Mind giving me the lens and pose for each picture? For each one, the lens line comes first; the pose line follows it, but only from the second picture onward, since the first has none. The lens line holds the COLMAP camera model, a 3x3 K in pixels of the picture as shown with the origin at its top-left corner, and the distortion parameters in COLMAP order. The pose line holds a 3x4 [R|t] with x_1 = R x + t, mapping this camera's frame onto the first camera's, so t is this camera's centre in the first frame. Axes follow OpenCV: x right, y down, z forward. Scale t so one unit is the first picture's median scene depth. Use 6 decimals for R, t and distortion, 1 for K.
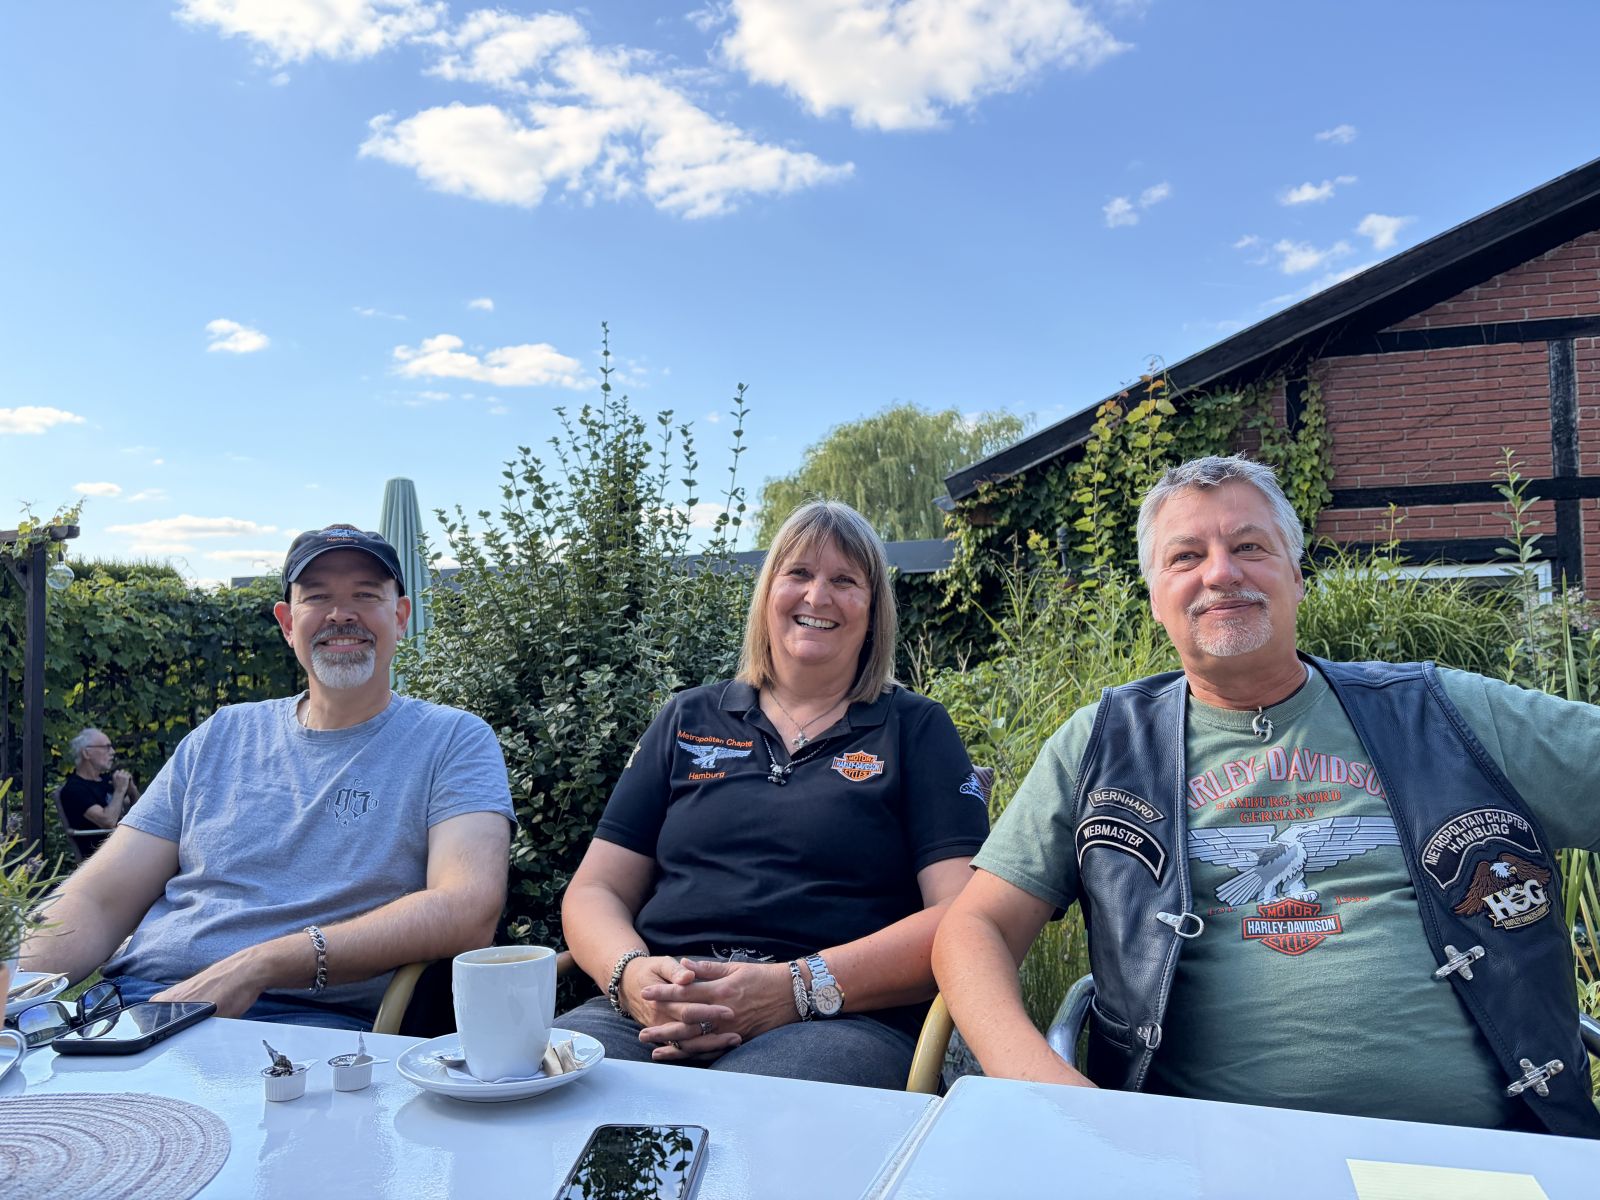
lens RADIAL K [[1215.5, 0, 800.1], [0, 1215.5, 600.4], [0, 0, 1]] dist [0.007290, -0.008197]
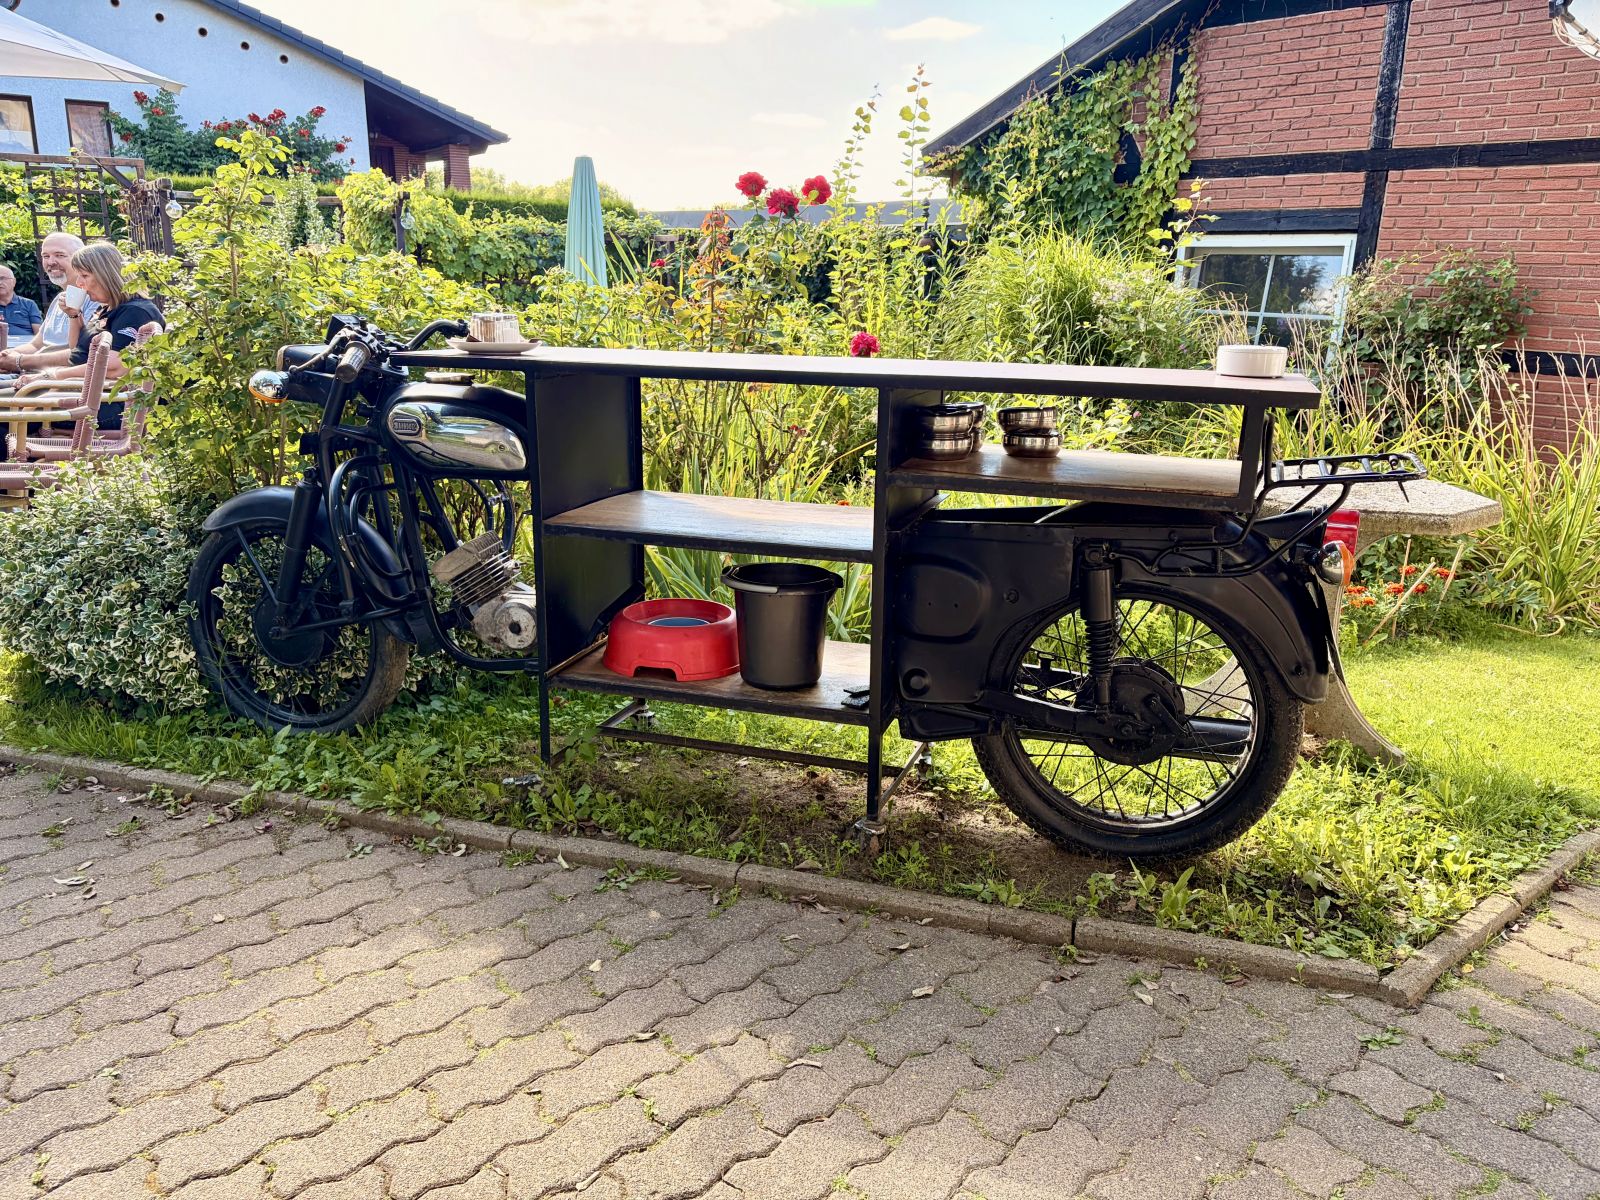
lens RADIAL K [[1215.5, 0, 793.8], [0, 1215.5, 604.4], [0, 0, 1]] dist [0.007290, -0.008197]
pose [[0.821944, 0.190798, -0.536660, 0.824818], [-0.013633, 0.948543, 0.316354, -0.053092], [0.569405, -0.252709, 0.782251, -0.183839]]
